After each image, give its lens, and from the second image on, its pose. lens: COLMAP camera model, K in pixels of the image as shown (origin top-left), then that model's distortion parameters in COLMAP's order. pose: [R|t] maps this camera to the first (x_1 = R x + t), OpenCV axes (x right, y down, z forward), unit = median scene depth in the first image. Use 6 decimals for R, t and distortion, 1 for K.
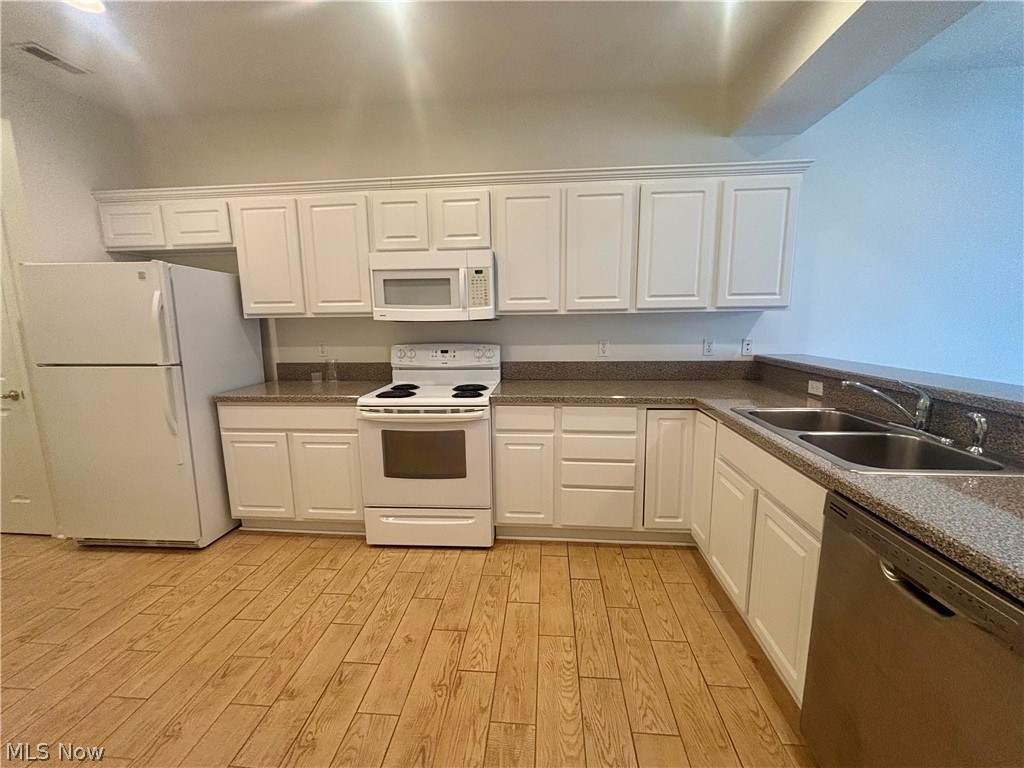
lens RADIAL K [[413.6, 0, 515.6], [0, 413.6, 380.5], [0, 0, 1]] dist [0.003366, 0.000379]
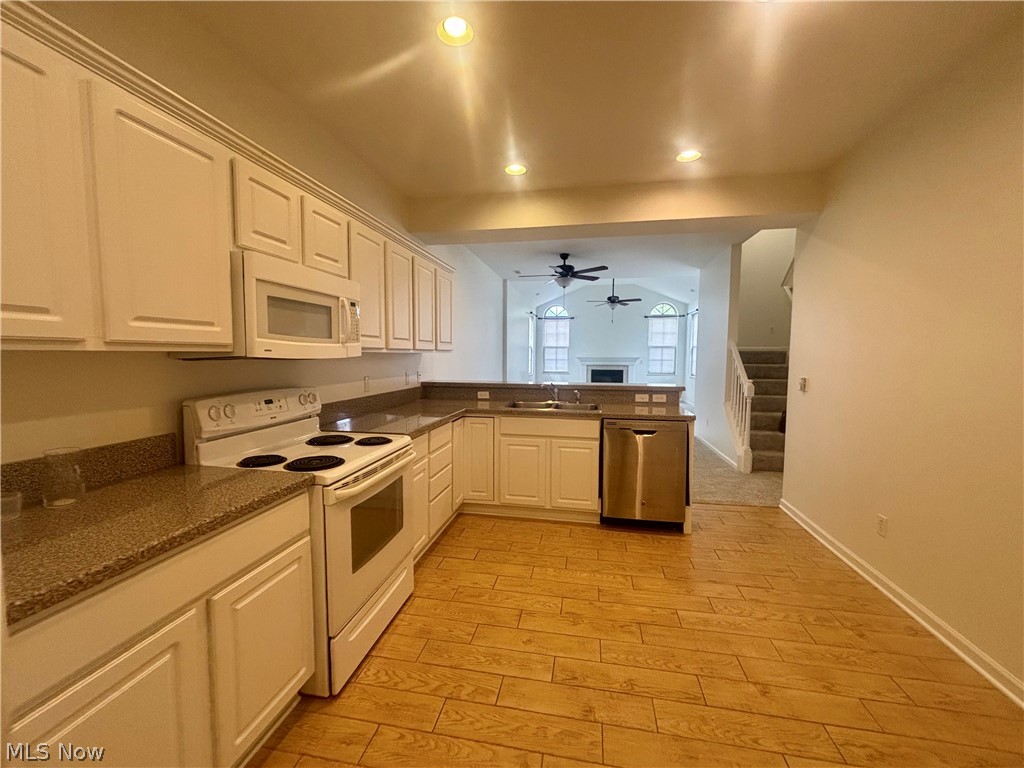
lens RADIAL K [[418.2, 0, 503.3], [0, 418.2, 381.6], [0, 0, 1]] dist [0.000909, 0.000078]
pose [[0.120919, -0.053580, 0.991215, -0.945364], [0.144240, 0.988893, 0.035858, -0.081771], [-0.982127, 0.138637, 0.127304, 0.578790]]
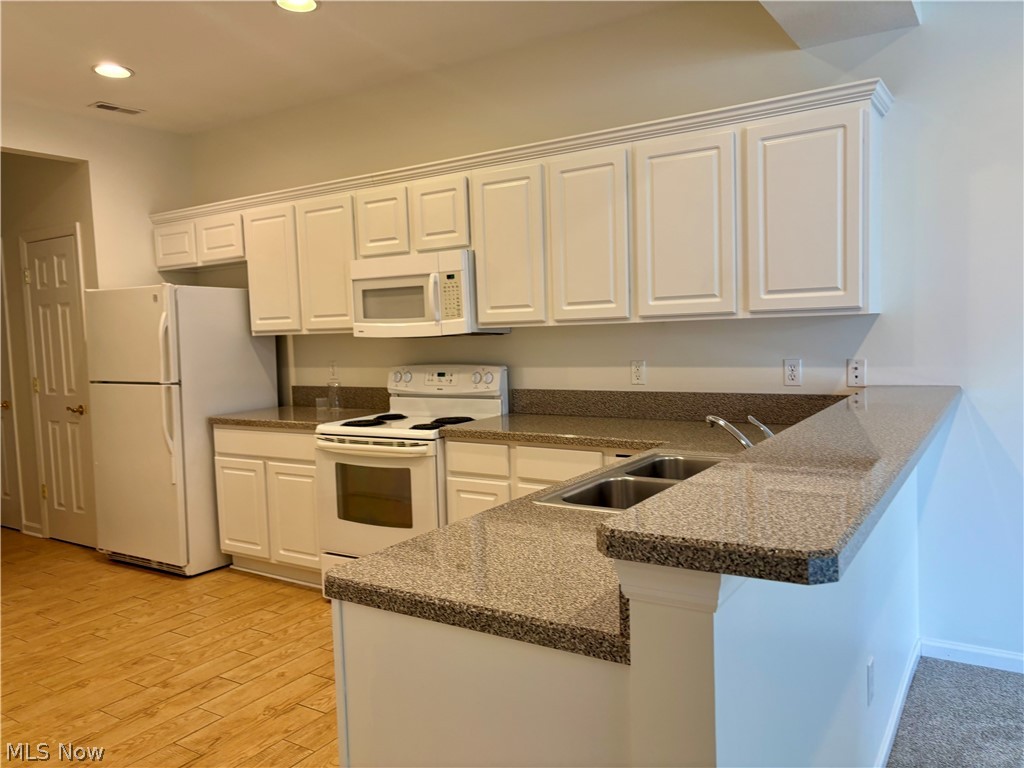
lens RADIAL K [[766.3, 0, 512.0], [0, 766.3, 384.0], [0, 0, 1]] dist [0.062013, -0.066200]
pose [[0.883034, 0.016866, -0.469005, 0.718240], [-0.049139, 0.997184, -0.056659, 0.026956], [0.466729, 0.073079, 0.881376, -0.253121]]
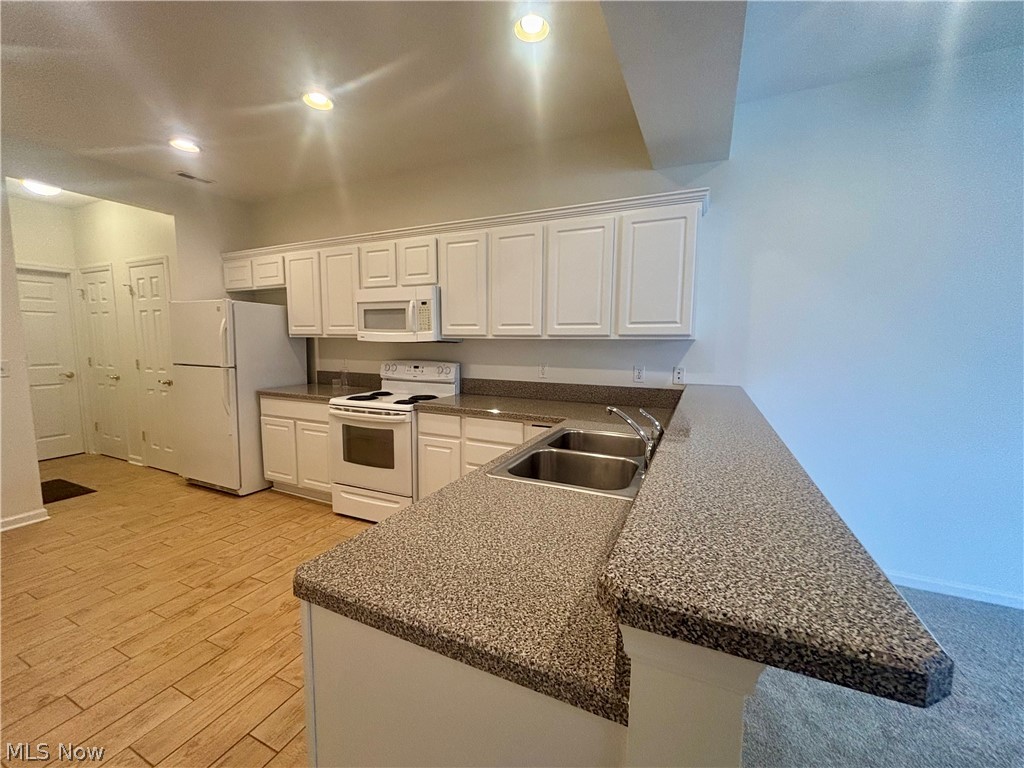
lens RADIAL K [[411.9, 0, 514.2], [0, 411.9, 383.2], [0, 0, 1]] dist [0.002954, 0.000463]
pose [[0.939457, 0.055478, -0.338146, 0.582524], [-0.071282, 0.996860, -0.034491, -0.002264], [0.335171, 0.056506, 0.940461, -0.047708]]
